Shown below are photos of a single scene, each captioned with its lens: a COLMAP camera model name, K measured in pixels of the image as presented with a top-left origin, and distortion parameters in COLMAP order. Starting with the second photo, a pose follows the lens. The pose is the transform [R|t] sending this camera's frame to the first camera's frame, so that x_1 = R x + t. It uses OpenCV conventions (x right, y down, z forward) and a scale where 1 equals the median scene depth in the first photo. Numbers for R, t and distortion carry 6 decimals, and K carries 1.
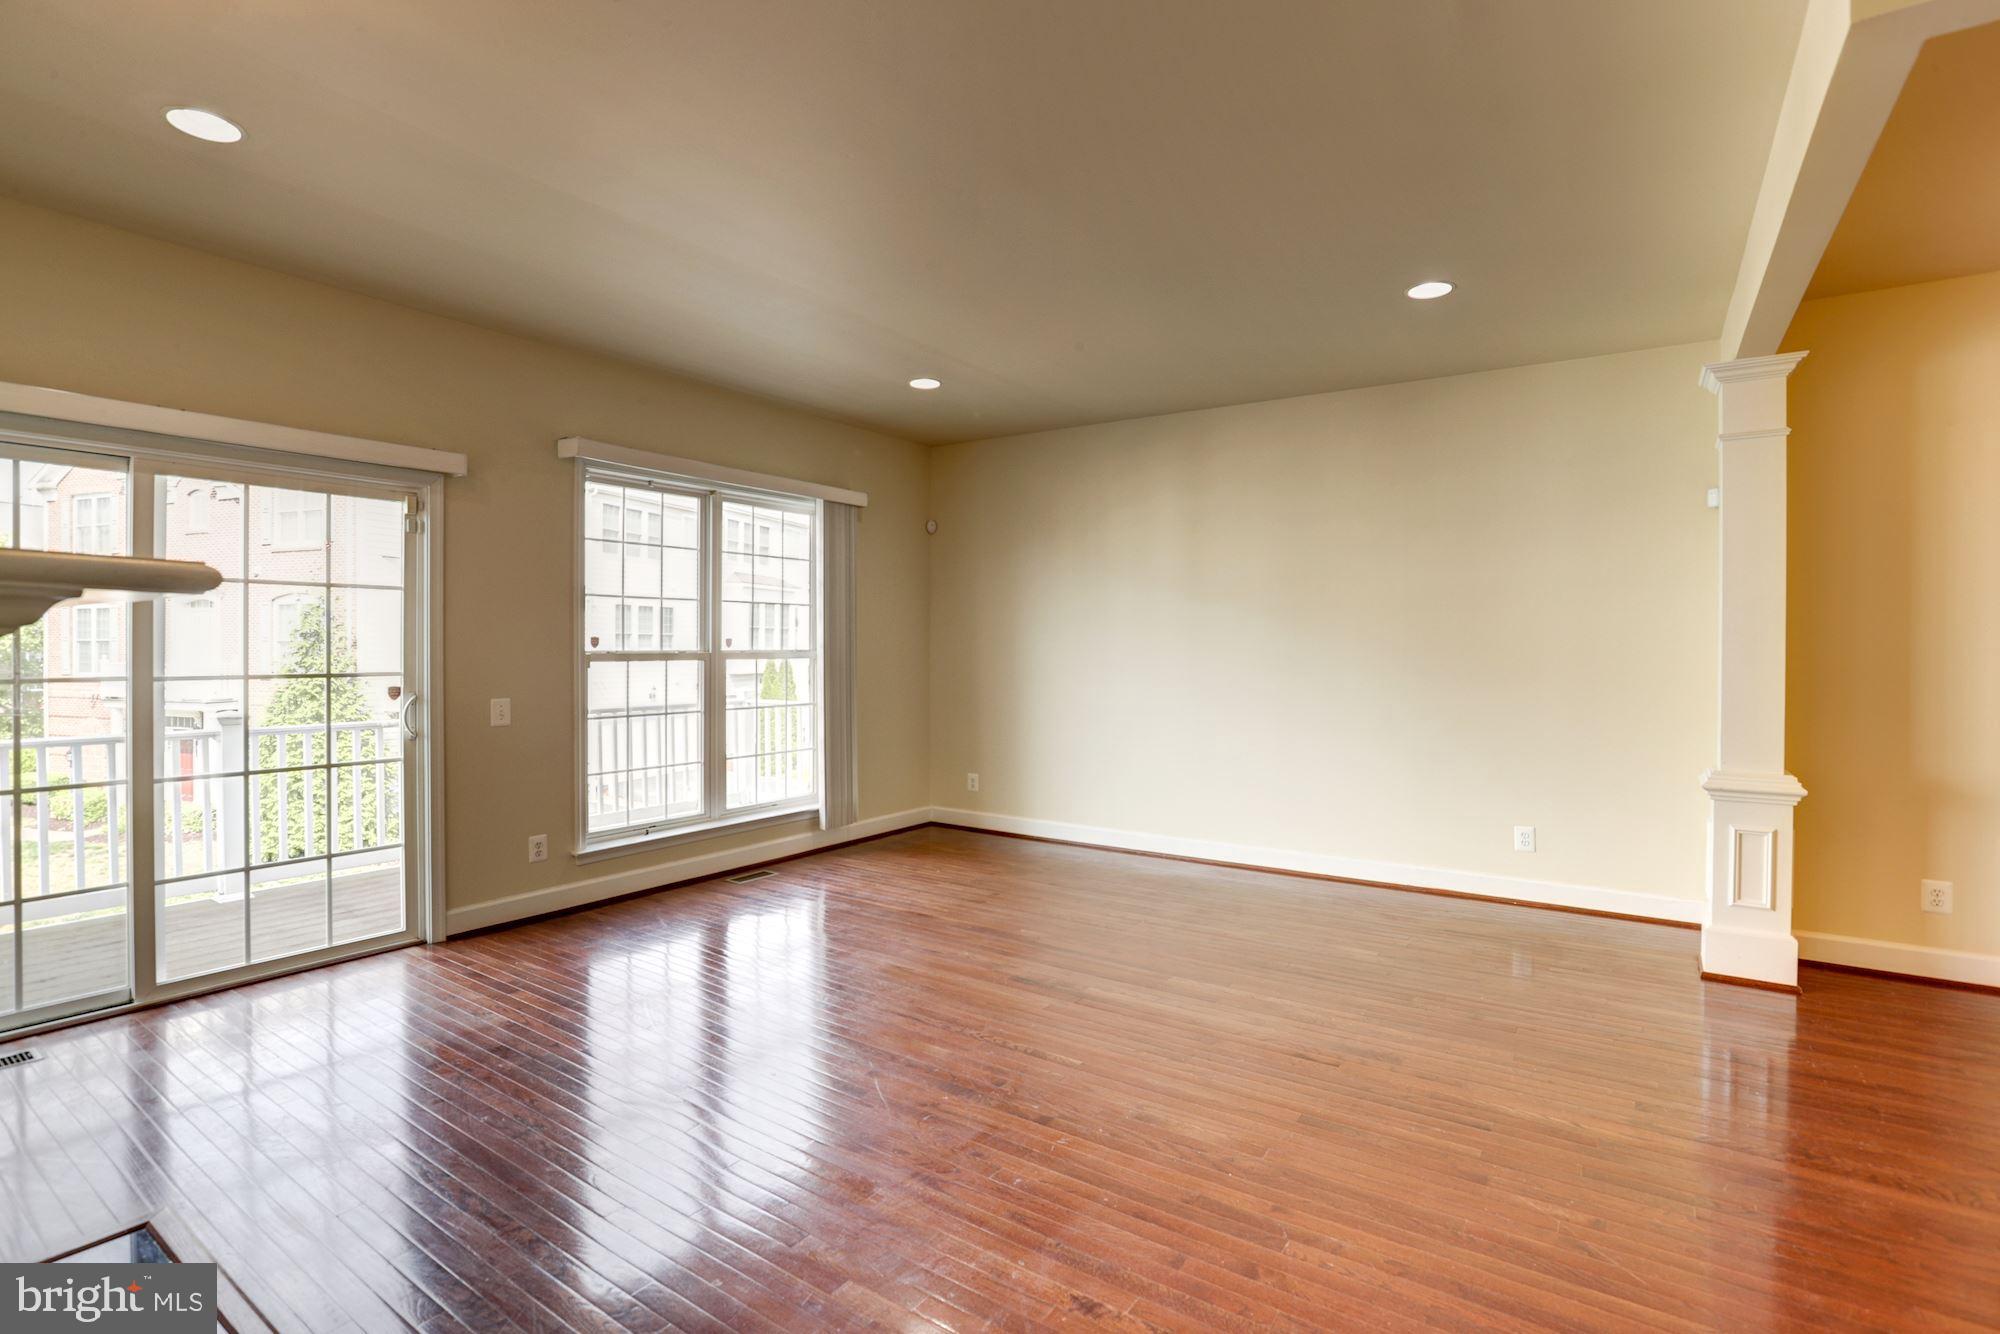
lens RADIAL K [[925.4, 0, 1012.6], [0, 925.4, 667.7], [0, 0, 1]] dist [-0.027550, 0.000157]
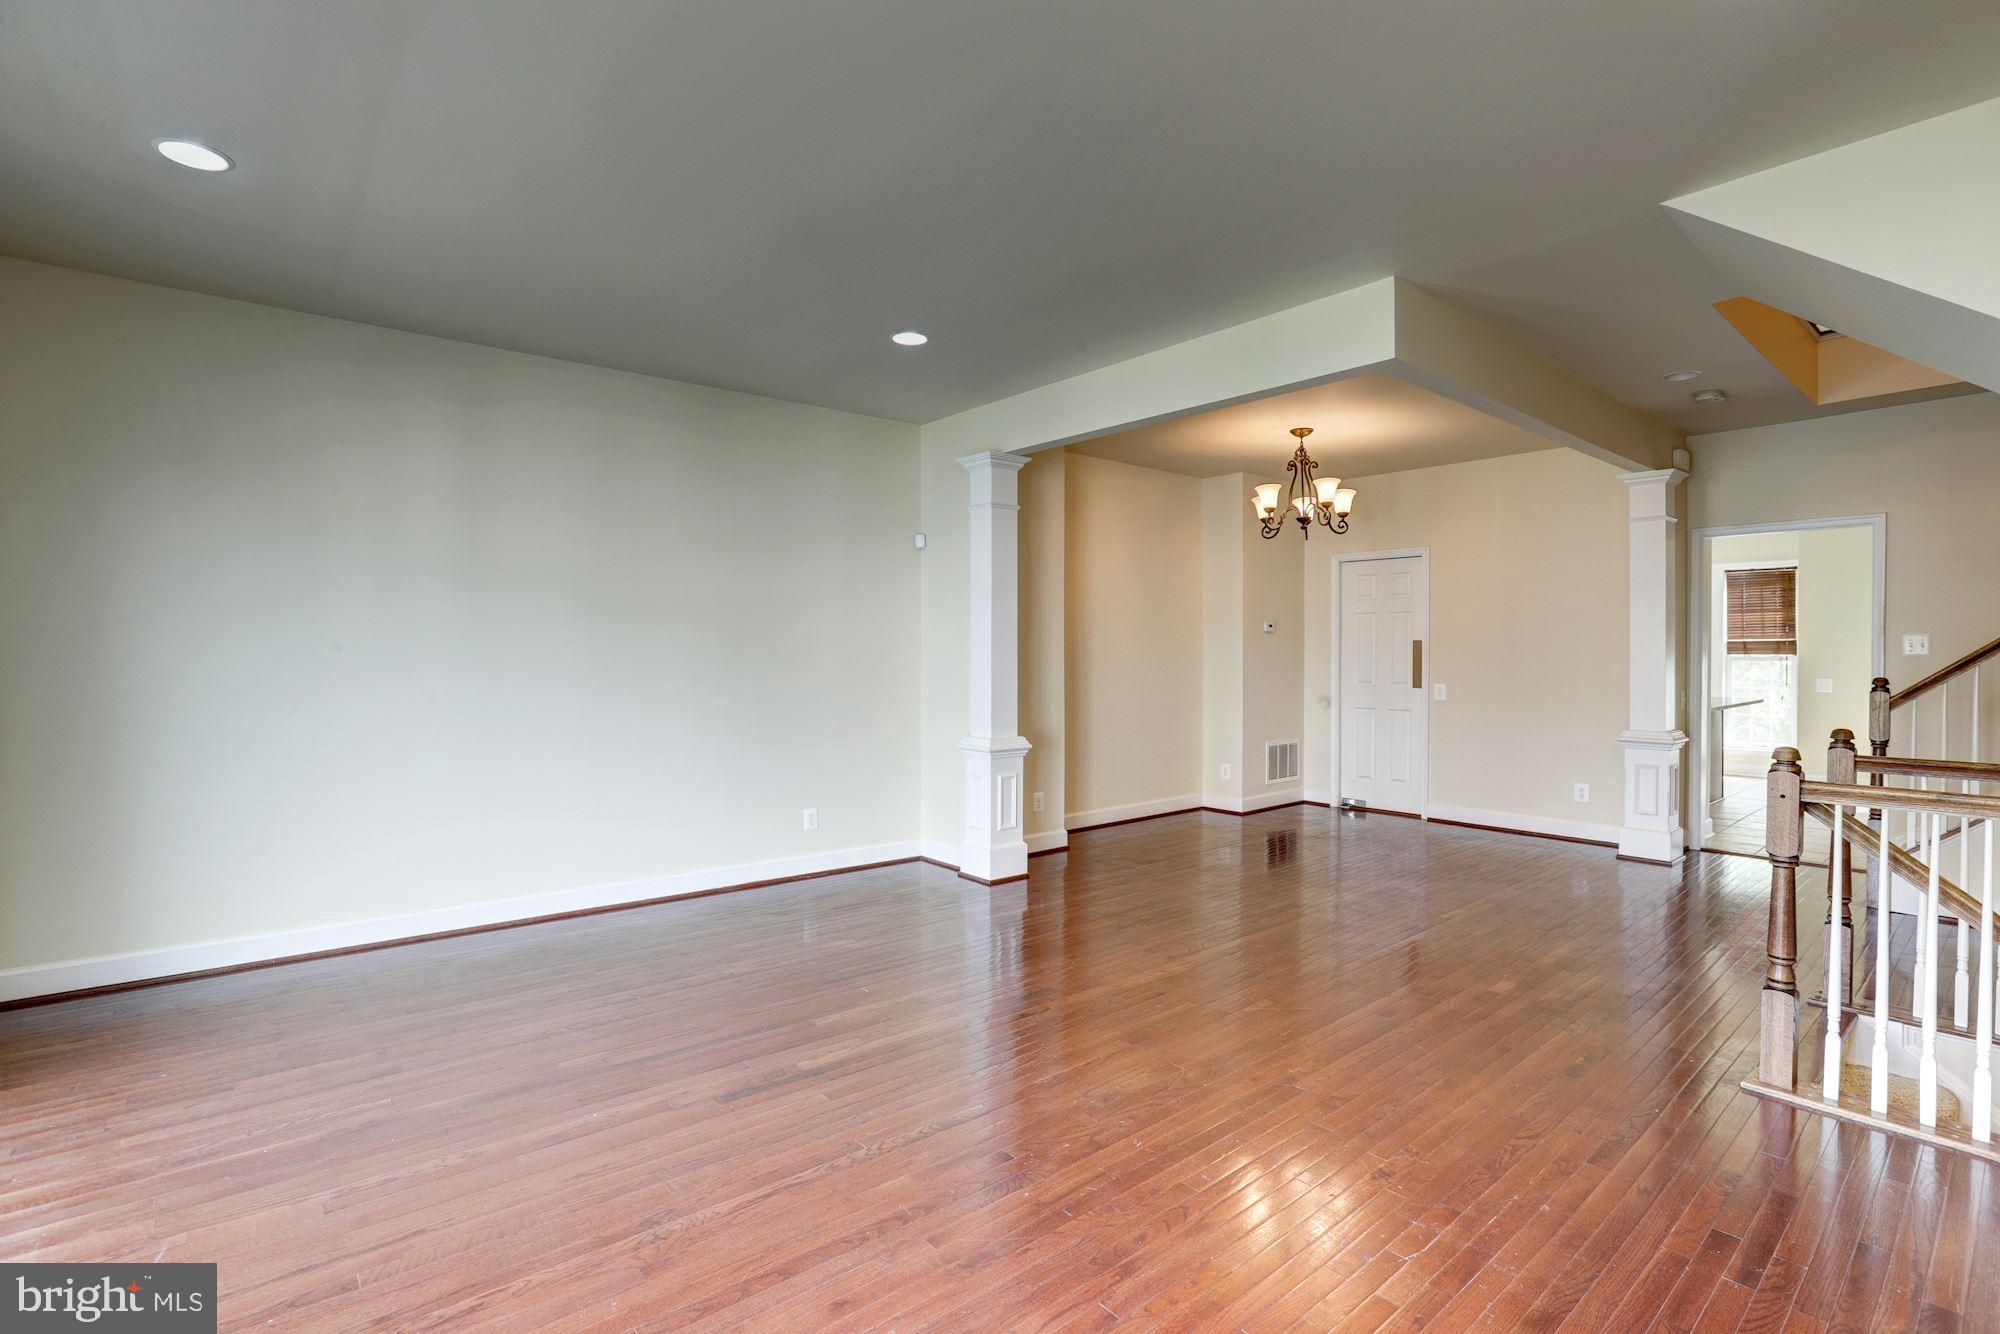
lens RADIAL K [[925.4, 0, 1007.4], [0, 925.4, 661.0], [0, 0, 1]] dist [-0.027550, 0.000157]
pose [[0.282195, -0.005607, 0.959341, -0.603358], [0.021475, 0.999769, -0.000474, -0.007912], [-0.959117, 0.020736, 0.282250, 0.540848]]
